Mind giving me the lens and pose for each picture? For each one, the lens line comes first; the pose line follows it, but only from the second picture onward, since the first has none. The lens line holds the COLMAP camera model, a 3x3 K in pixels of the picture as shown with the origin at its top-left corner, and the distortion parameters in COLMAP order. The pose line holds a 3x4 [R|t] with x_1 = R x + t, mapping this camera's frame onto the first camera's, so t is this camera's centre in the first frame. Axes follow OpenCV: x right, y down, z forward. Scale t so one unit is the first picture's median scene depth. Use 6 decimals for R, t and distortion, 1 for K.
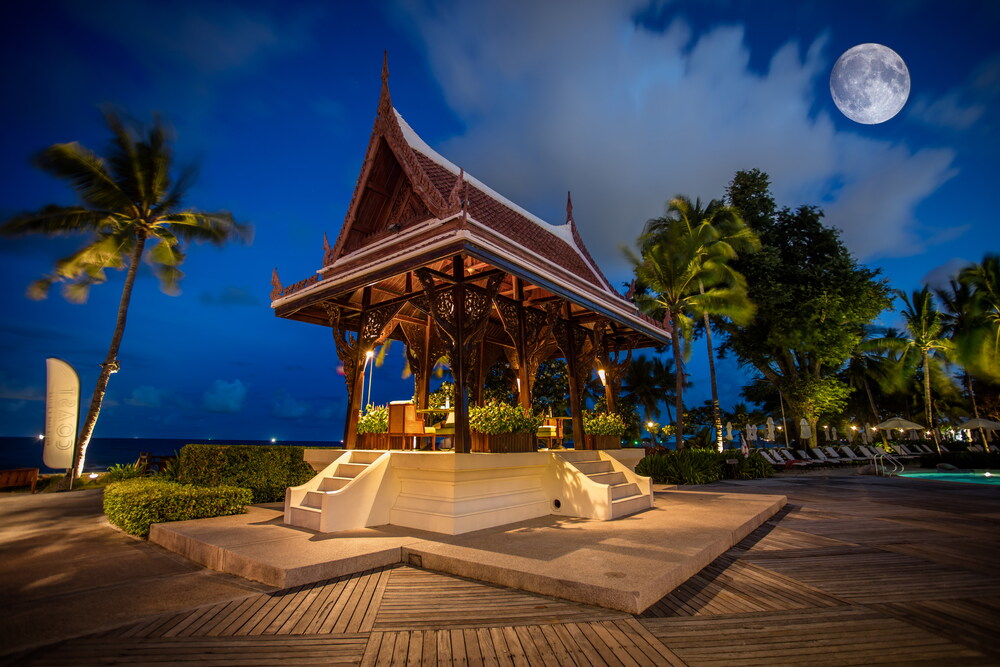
lens RADIAL K [[477.3, 0, 500.0], [0, 477.3, 333.5], [0, 0, 1]] dist [-0.047740, 0.000551]
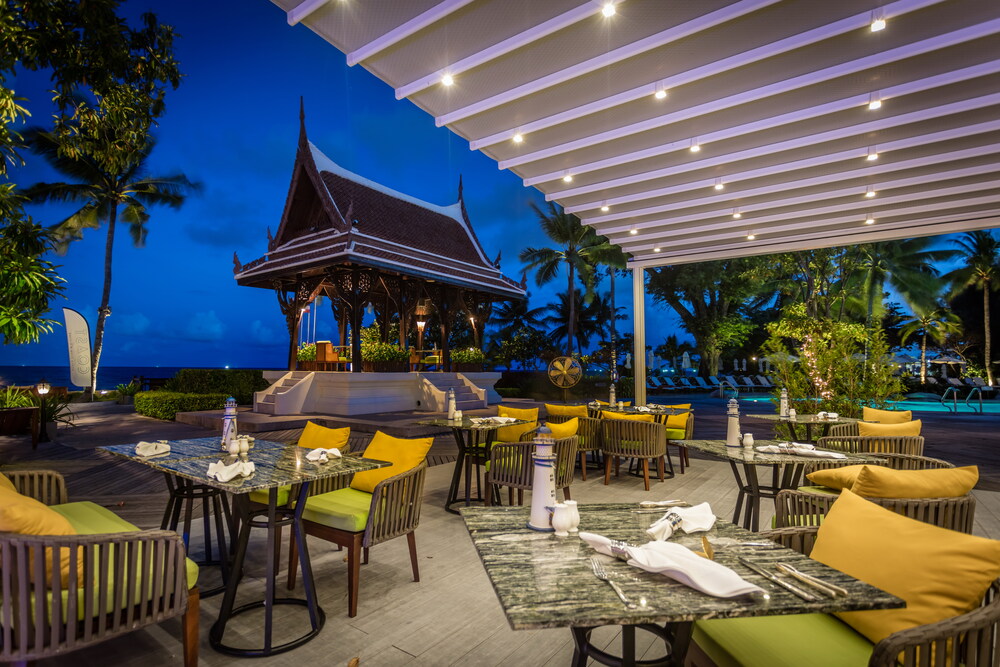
lens RADIAL K [[509.4, 0, 481.4], [0, 509.4, 347.1], [0, 0, 1]] dist [-0.000946, -0.000049]
pose [[0.999641, 0.006868, 0.025912, 0.262869], [-0.011427, 0.983575, 0.180140, -0.143999], [-0.024249, -0.180371, 0.983300, -0.658058]]
